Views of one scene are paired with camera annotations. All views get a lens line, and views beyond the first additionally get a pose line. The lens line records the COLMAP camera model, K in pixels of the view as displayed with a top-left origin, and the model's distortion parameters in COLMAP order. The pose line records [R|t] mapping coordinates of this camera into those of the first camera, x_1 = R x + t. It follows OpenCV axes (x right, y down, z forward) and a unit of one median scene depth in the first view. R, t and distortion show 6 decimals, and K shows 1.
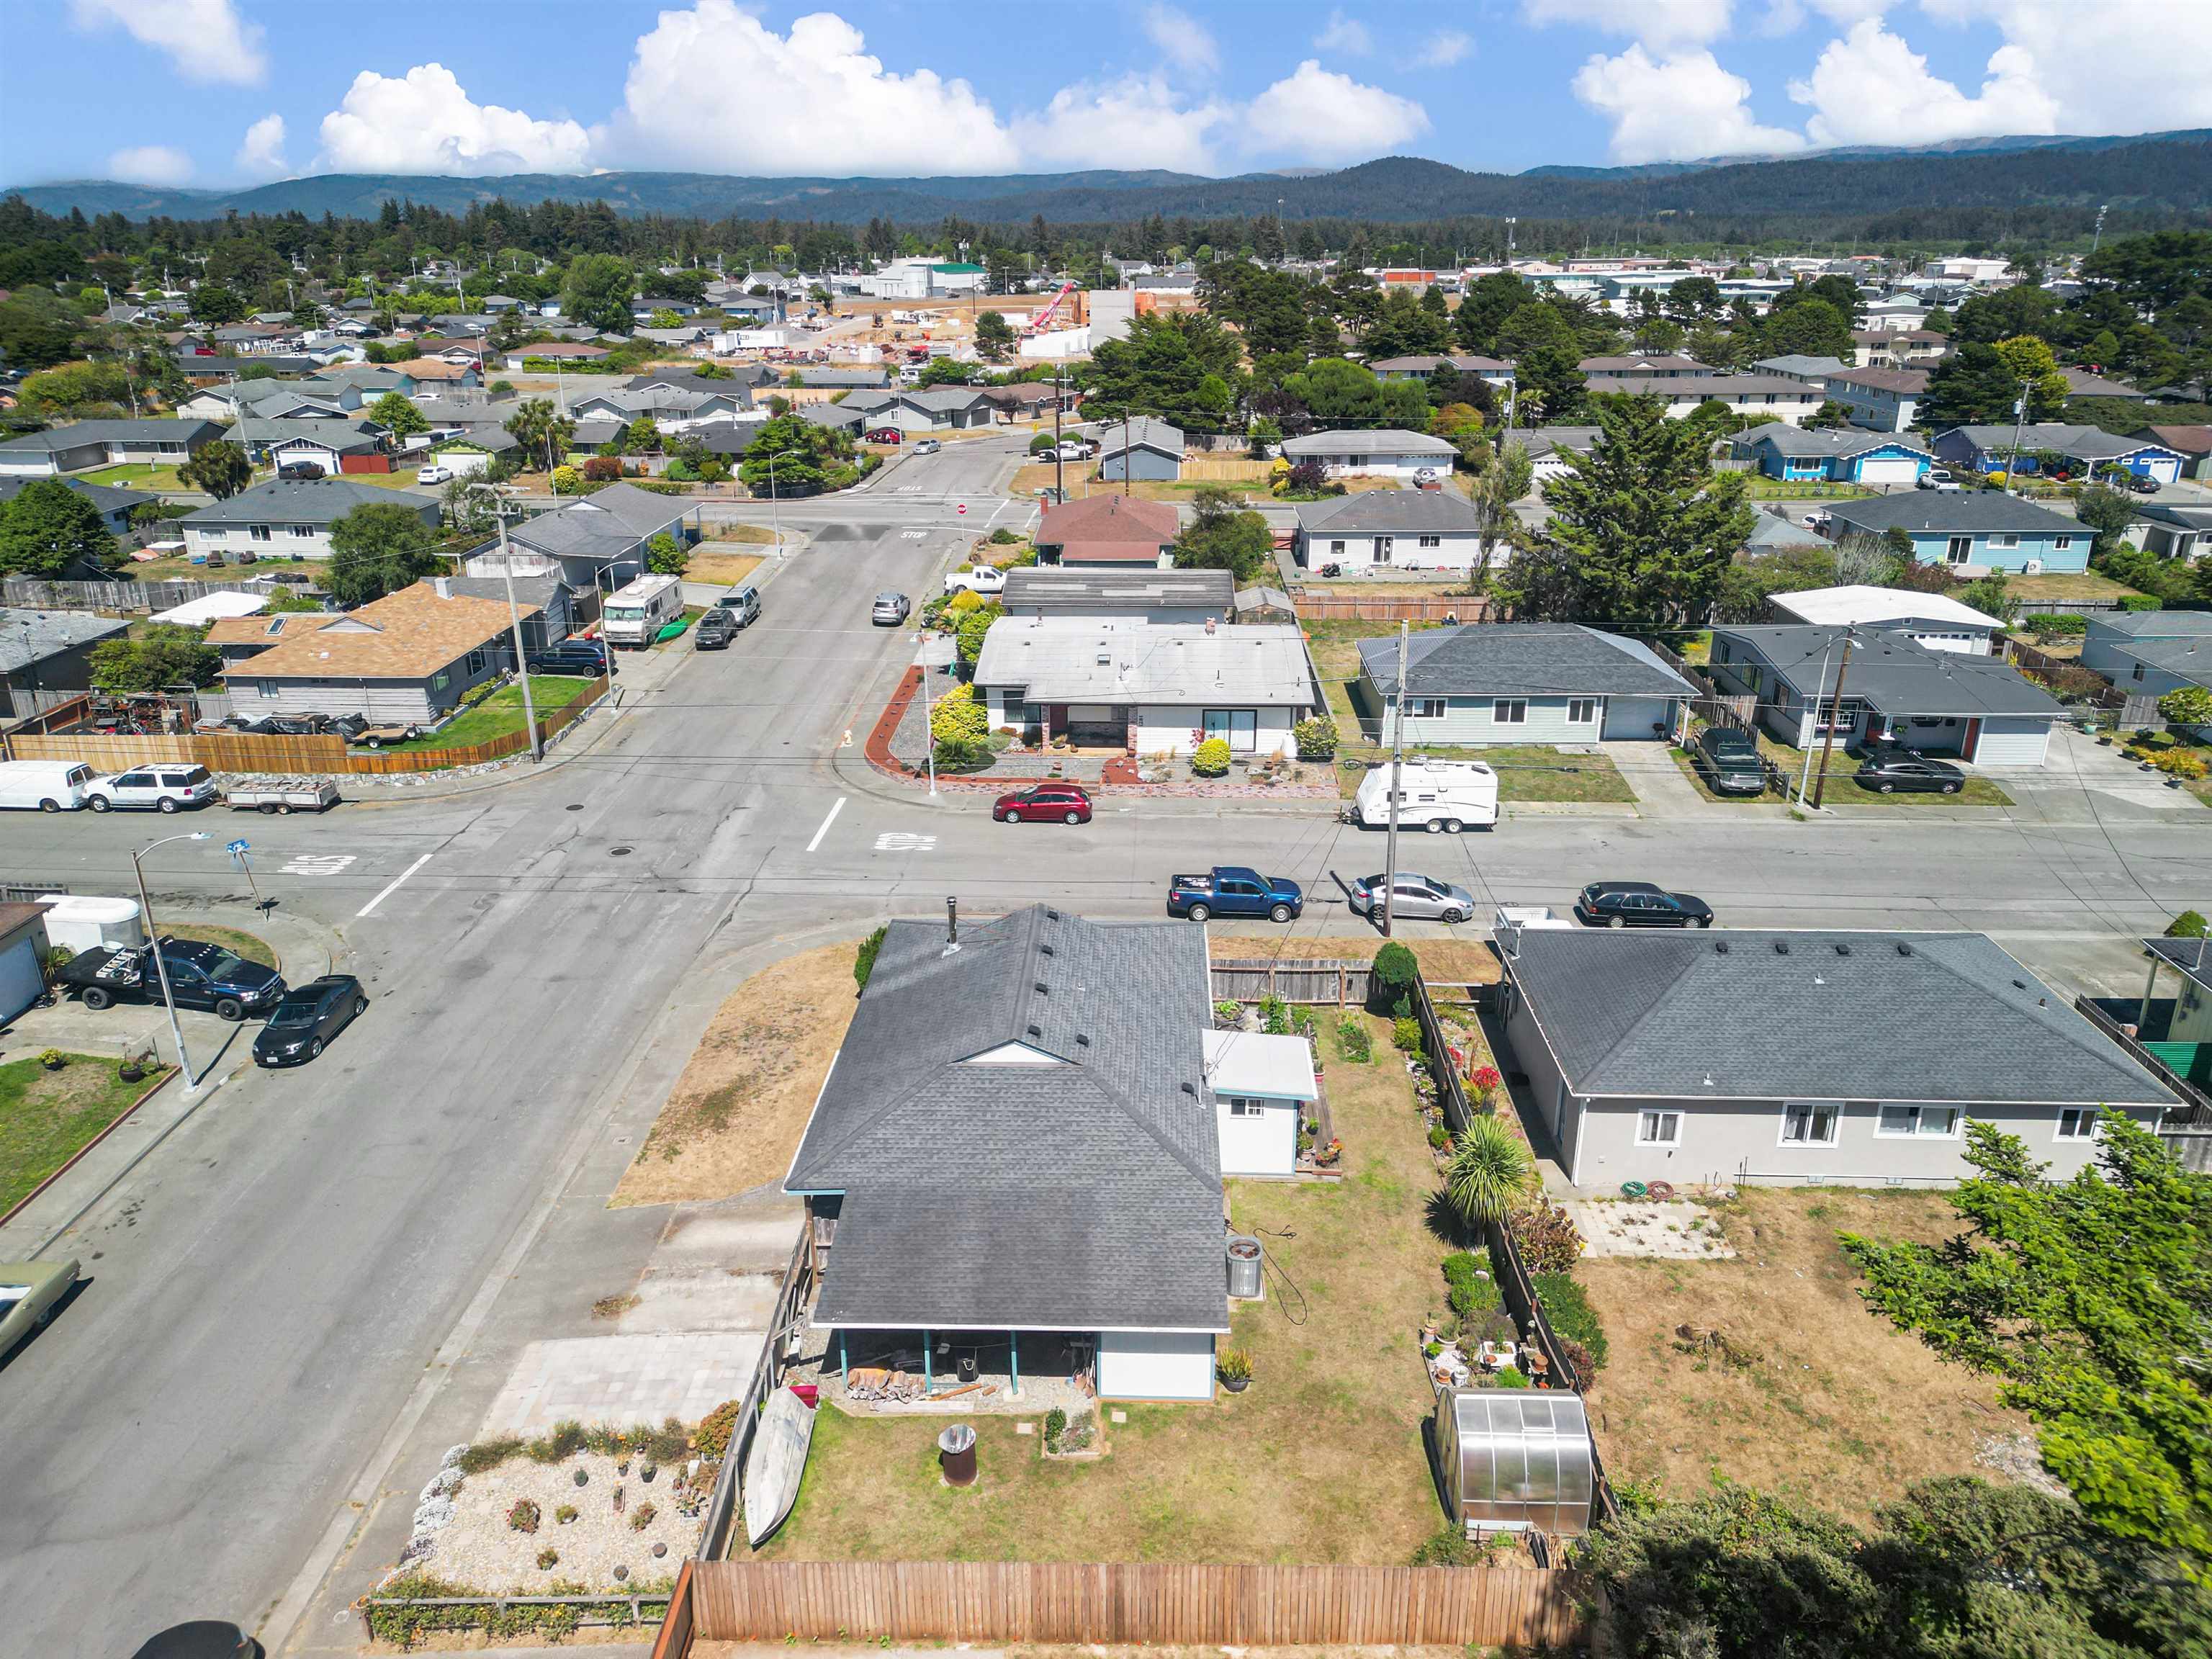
lens RADIAL K [[1540.3, 0, 1102.3], [0, 1540.3, 817.7], [0, 0, 1]] dist [0.081792, -0.077773]
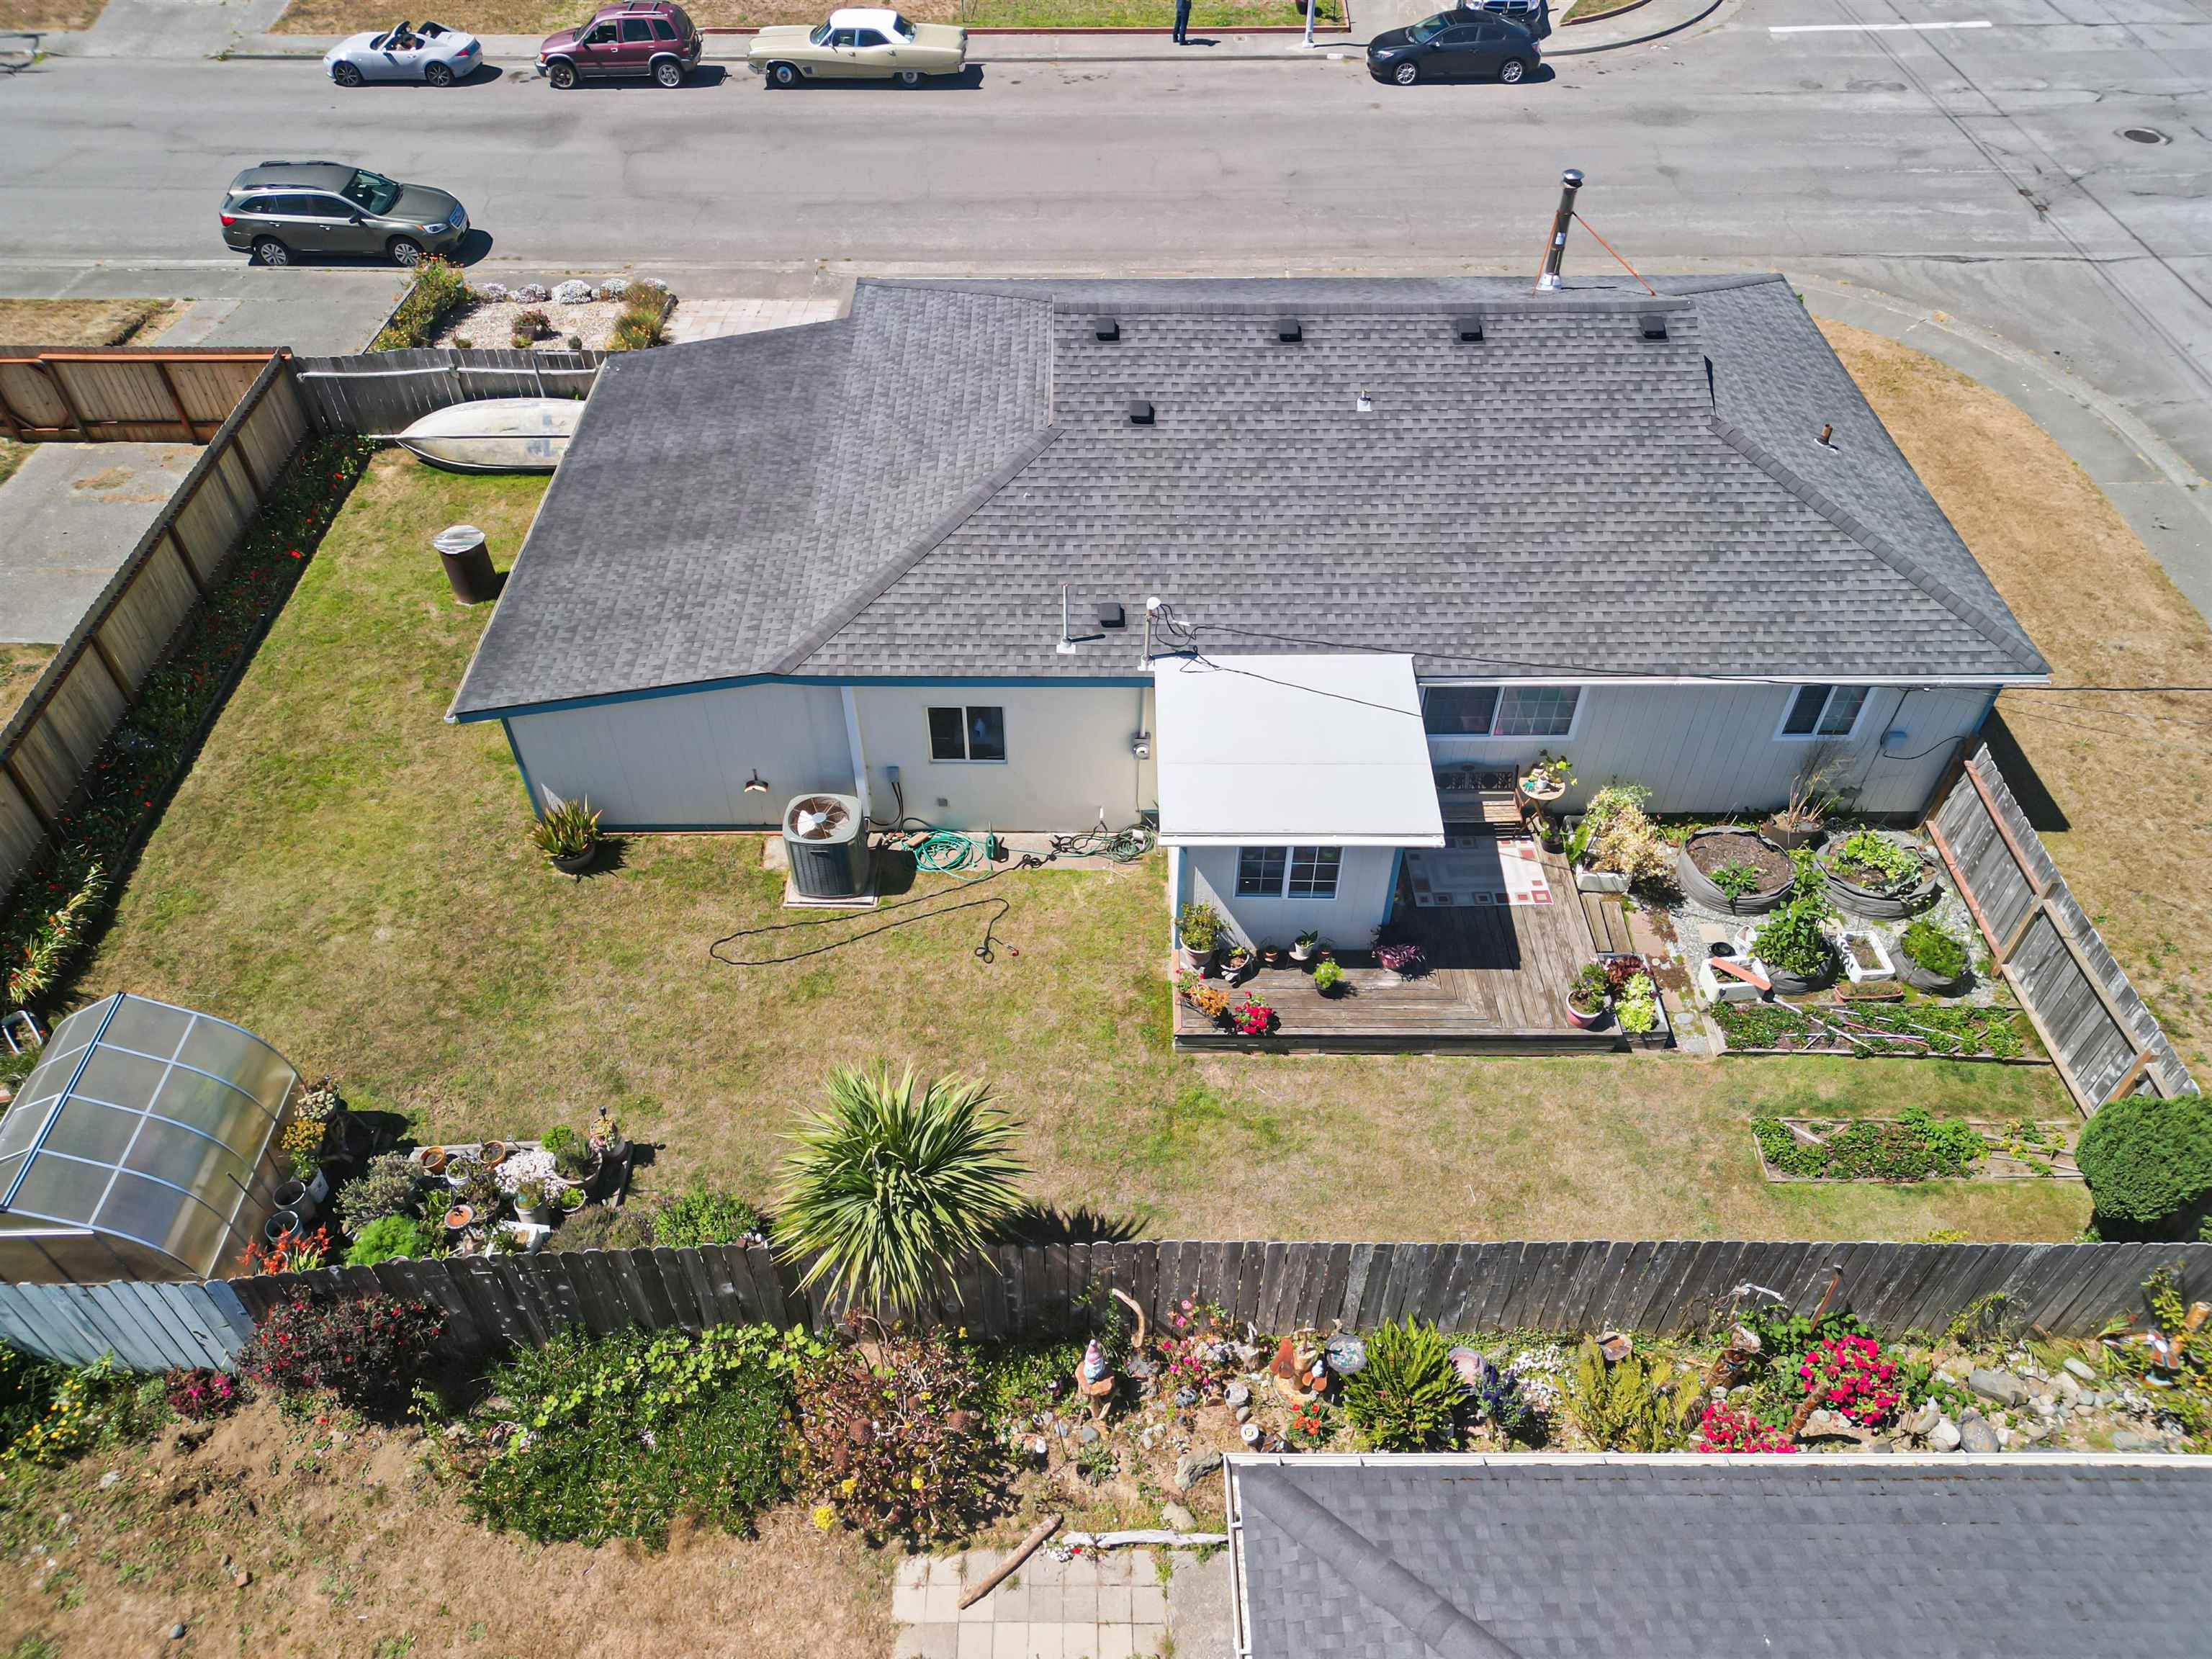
lens RADIAL K [[1540.3, 0, 1105.9], [0, 1540.3, 819.7], [0, 0, 1]] dist [0.081792, -0.077773]
pose [[0.037652, 0.708710, -0.704495, 0.341566], [-0.353599, 0.668832, 0.653935, -0.071321], [0.934639, 0.224487, 0.275783, 0.699588]]
